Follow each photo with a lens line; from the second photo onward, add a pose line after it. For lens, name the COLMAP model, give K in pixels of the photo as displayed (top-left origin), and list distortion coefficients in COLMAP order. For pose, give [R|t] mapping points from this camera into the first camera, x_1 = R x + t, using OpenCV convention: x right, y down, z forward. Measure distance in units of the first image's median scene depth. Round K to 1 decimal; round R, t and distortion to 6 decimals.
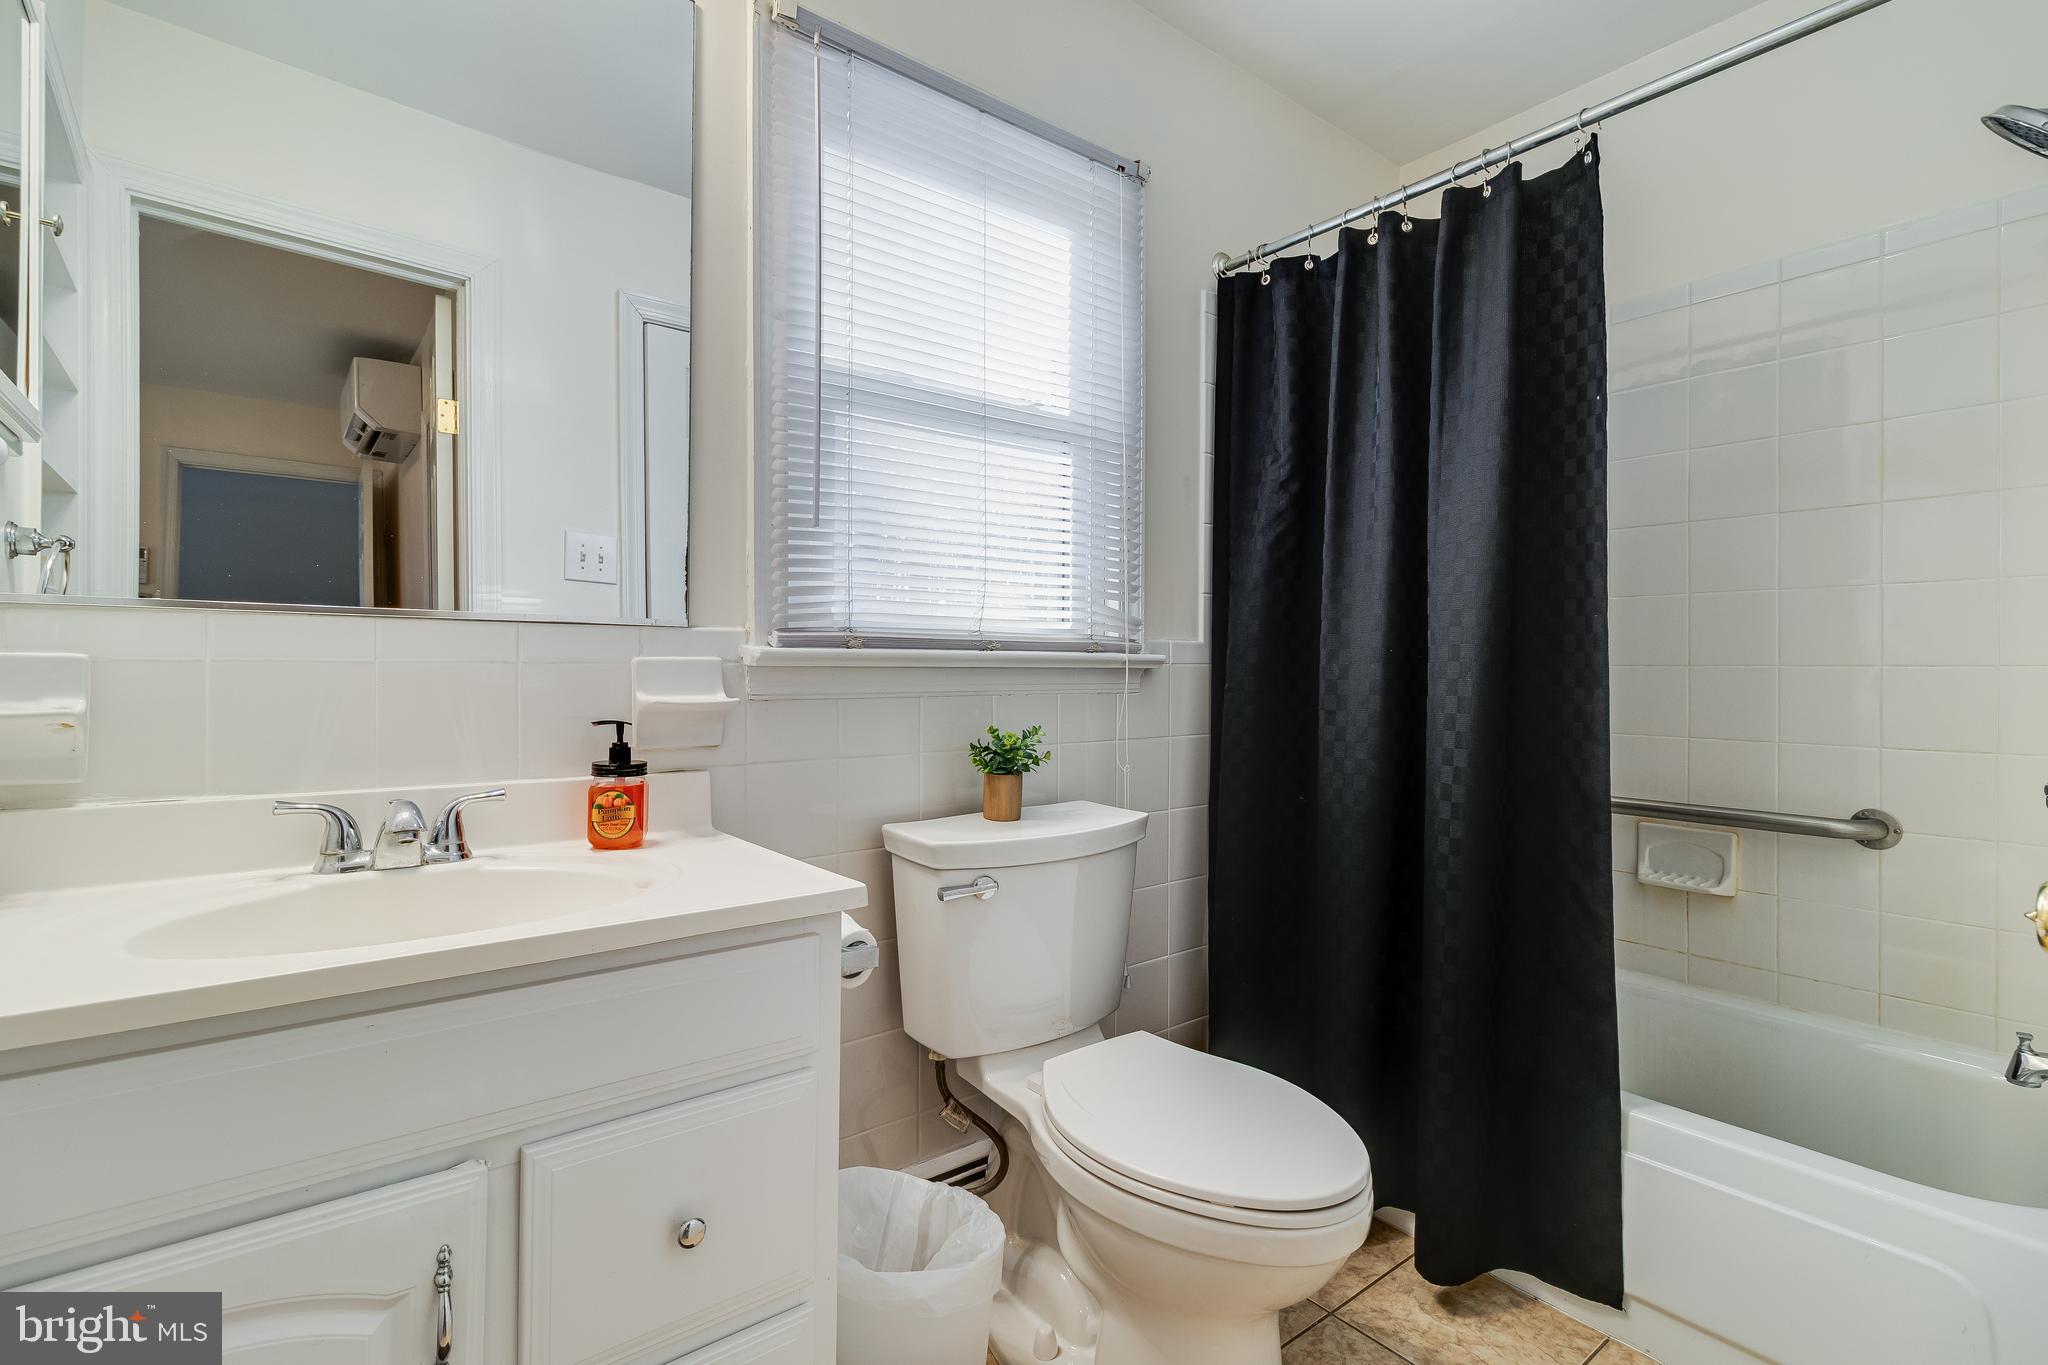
lens RADIAL K [[940.9, 0, 1021.3], [0, 940.9, 682.3], [0, 0, 1]] dist [0.004105, -0.001160]
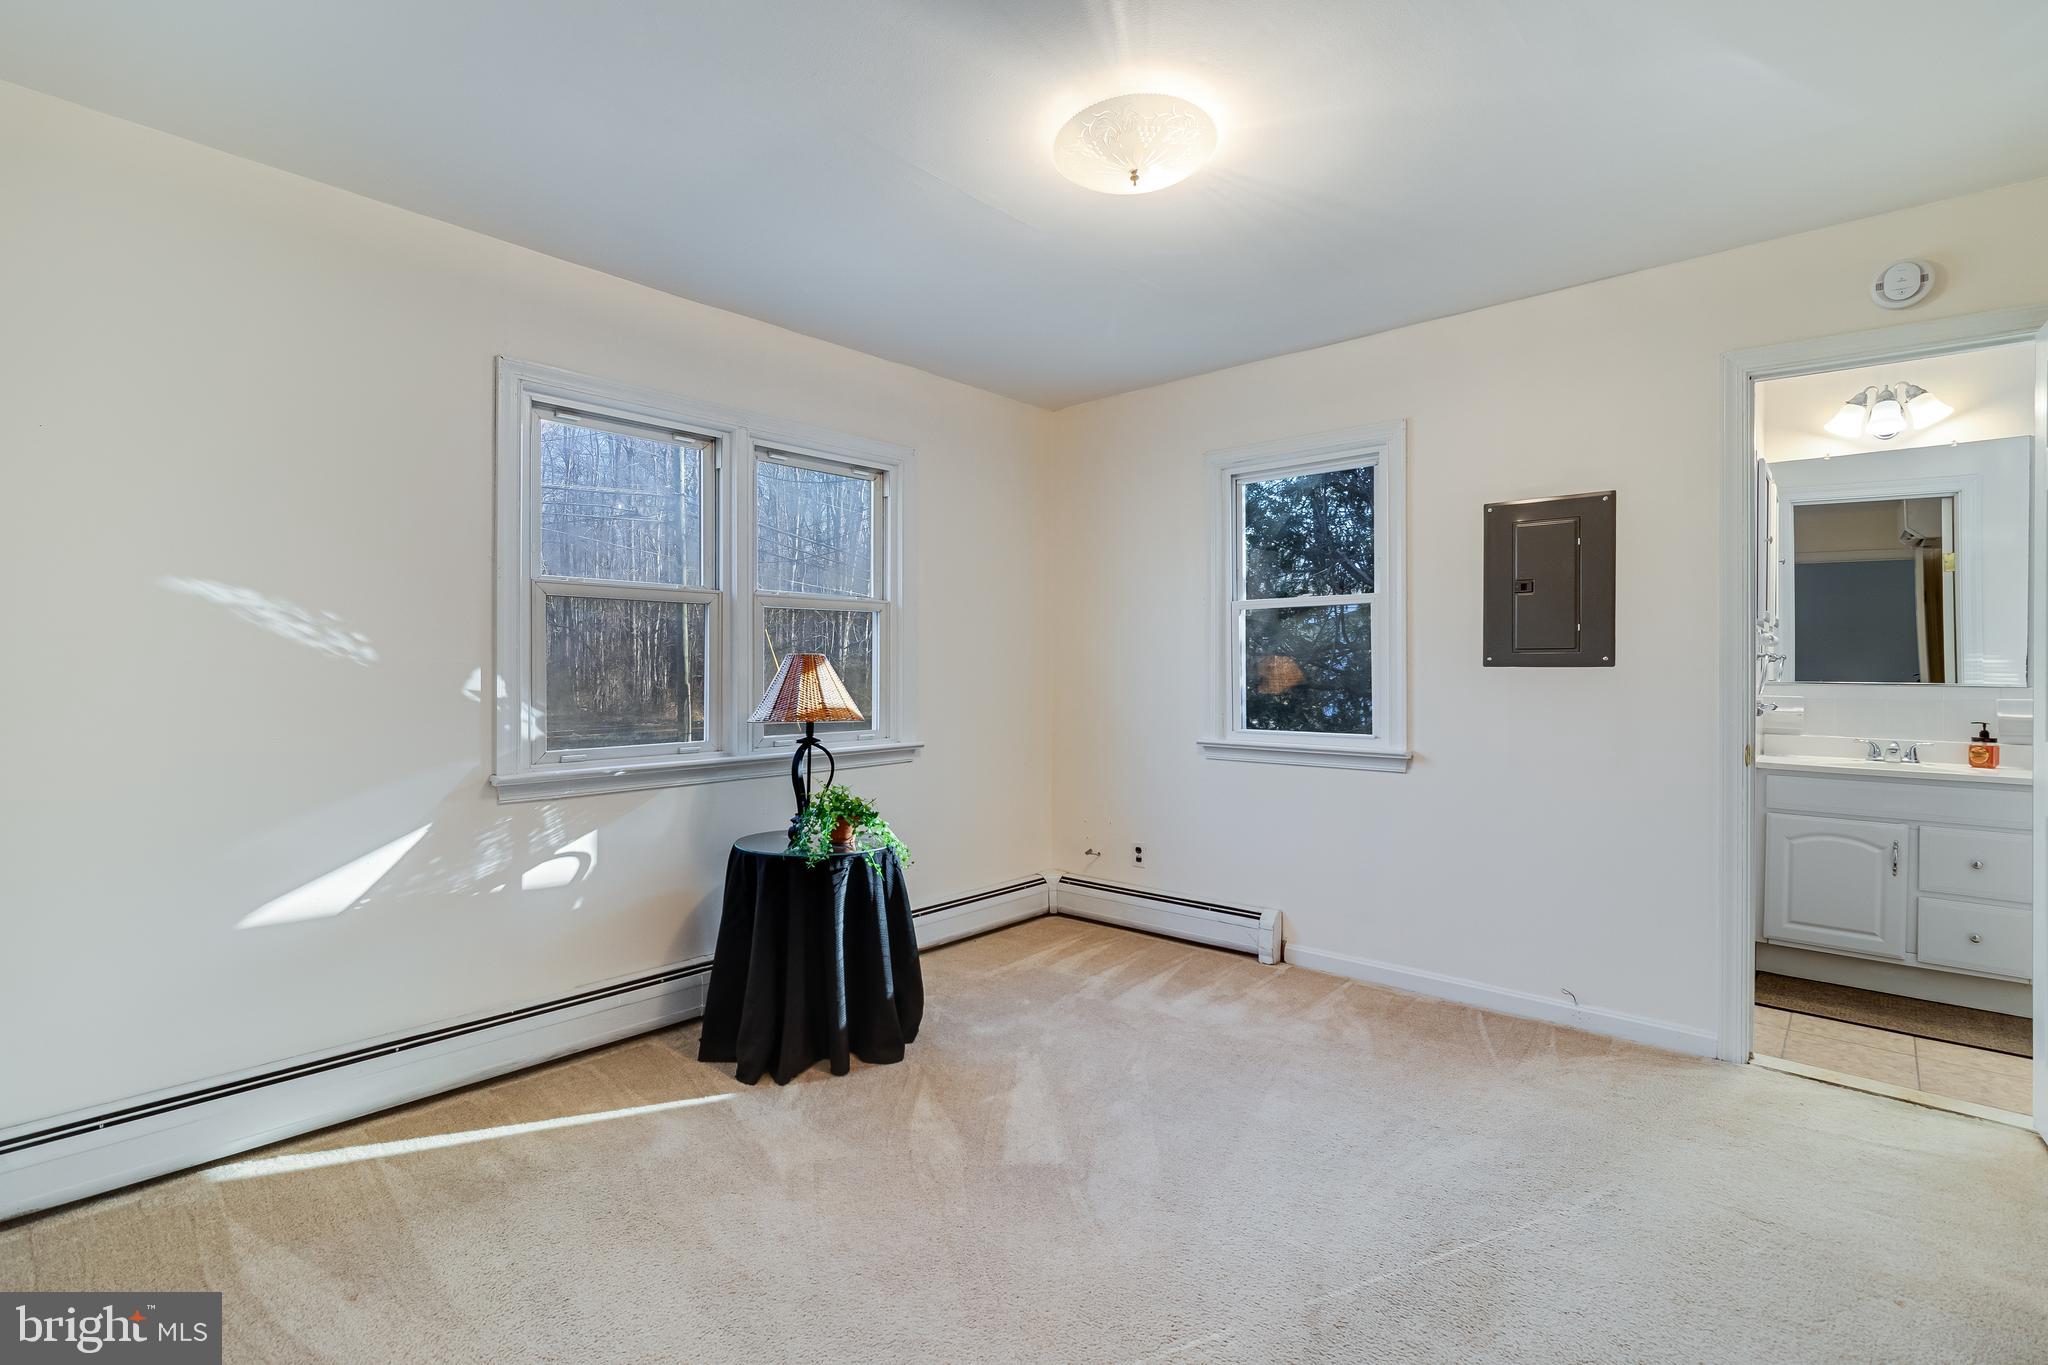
lens RADIAL K [[940.9, 0, 993.7], [0, 940.9, 641.0], [0, 0, 1]] dist [0.004105, -0.001160]
pose [[0.158490, -0.027921, -0.986966, 1.674174], [-0.011986, 0.999472, -0.030199, -0.072571], [0.987288, 0.016616, 0.158071, -2.092264]]
